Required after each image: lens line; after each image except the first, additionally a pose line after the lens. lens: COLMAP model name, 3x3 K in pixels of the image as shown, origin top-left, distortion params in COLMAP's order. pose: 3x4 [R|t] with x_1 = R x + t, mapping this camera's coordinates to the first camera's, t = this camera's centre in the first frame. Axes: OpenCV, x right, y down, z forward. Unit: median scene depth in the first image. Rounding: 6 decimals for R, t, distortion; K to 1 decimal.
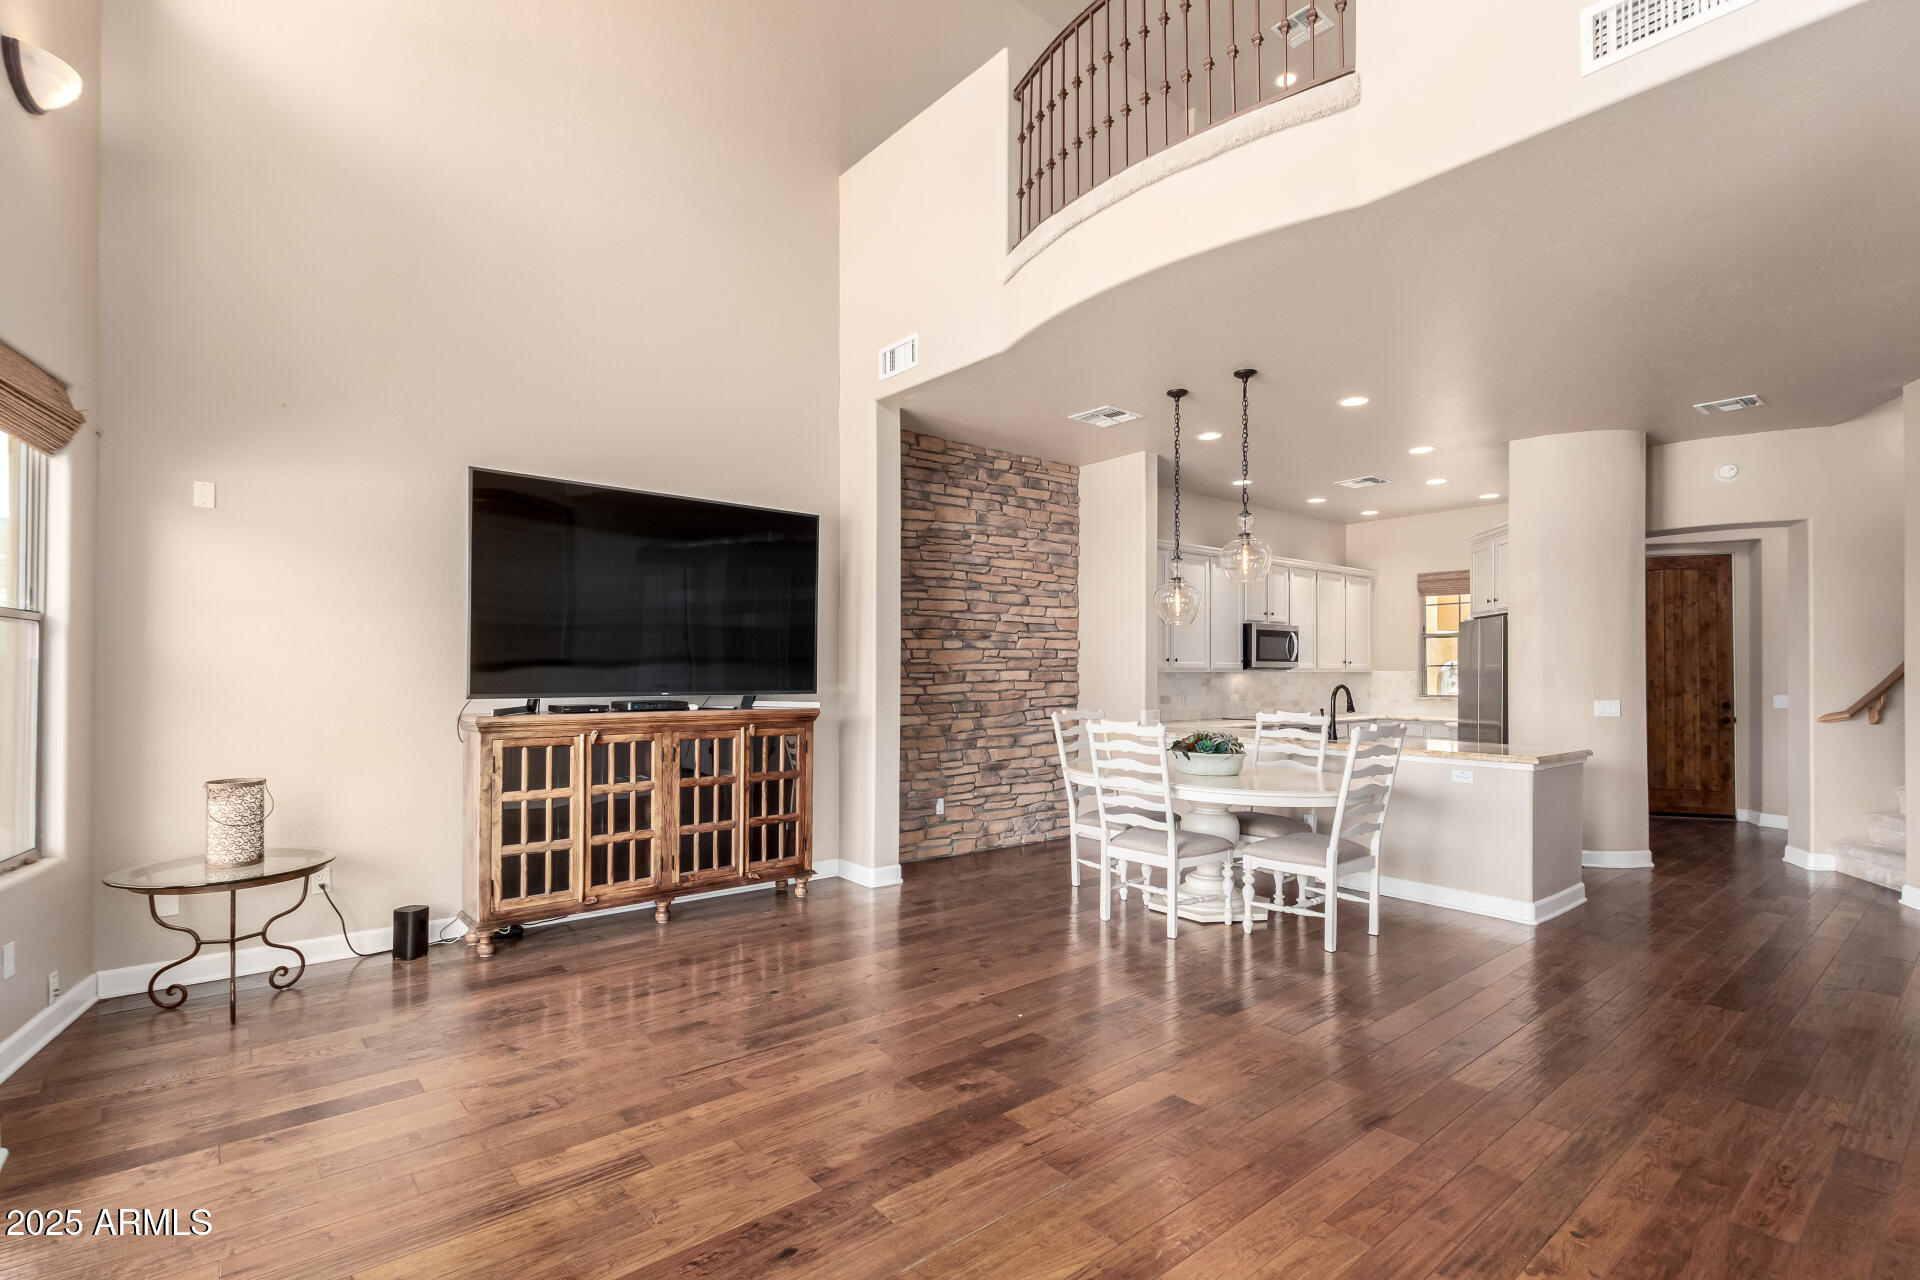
lens RADIAL K [[885.7, 0, 917.0], [0, 885.7, 664.2], [0, 0, 1]] dist [-0.002447, 0.000185]
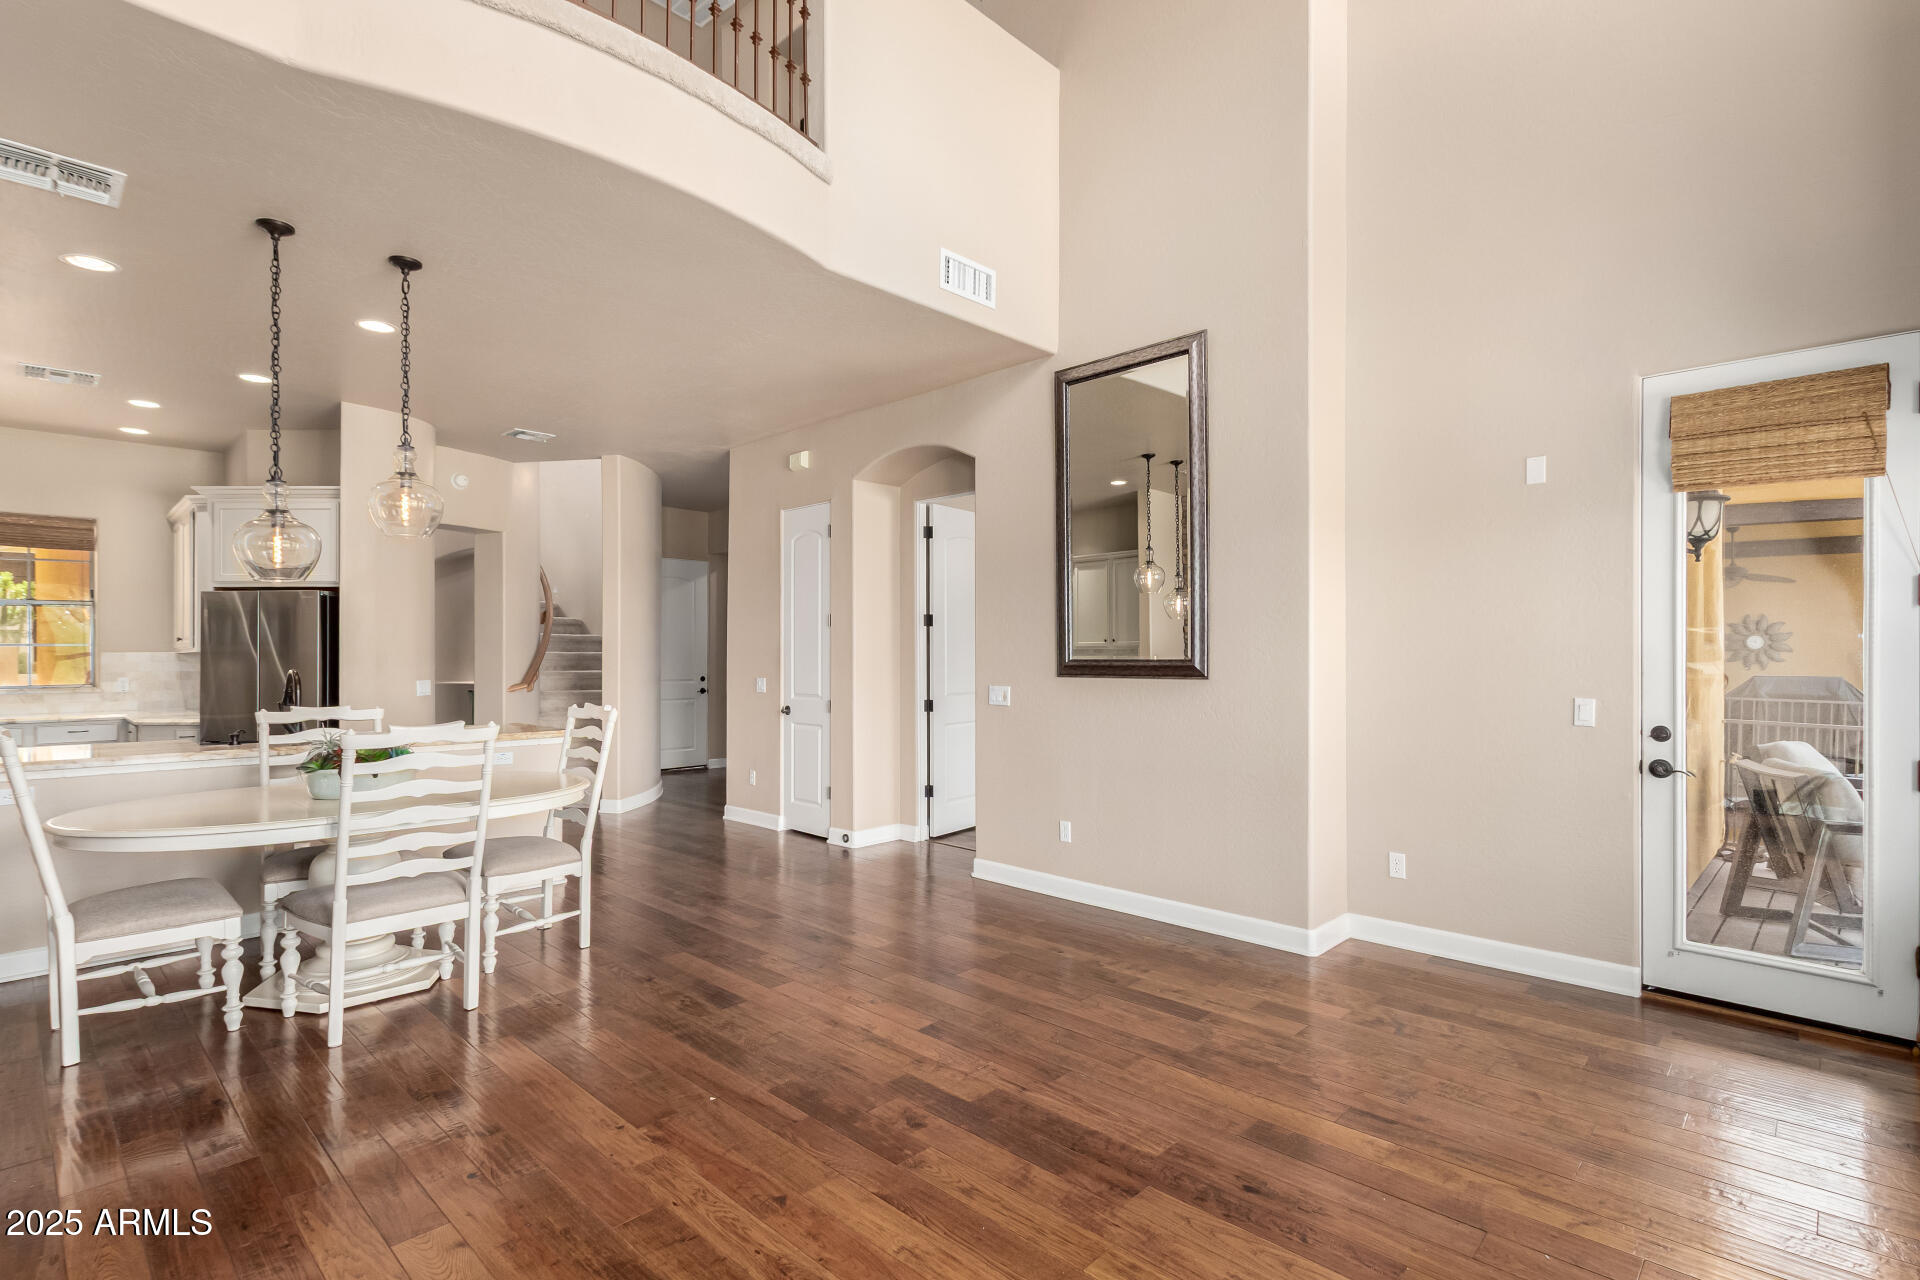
lens RADIAL K [[933.3, 0, 993.8], [0, 933.3, 665.0], [0, 0, 1]] dist [0.013640, -0.014717]
pose [[-0.155248, -0.015031, 0.987761, -0.309947], [-0.008226, 0.999869, 0.013923, 0.001677], [-0.987841, -0.005964, -0.155351, 0.378237]]
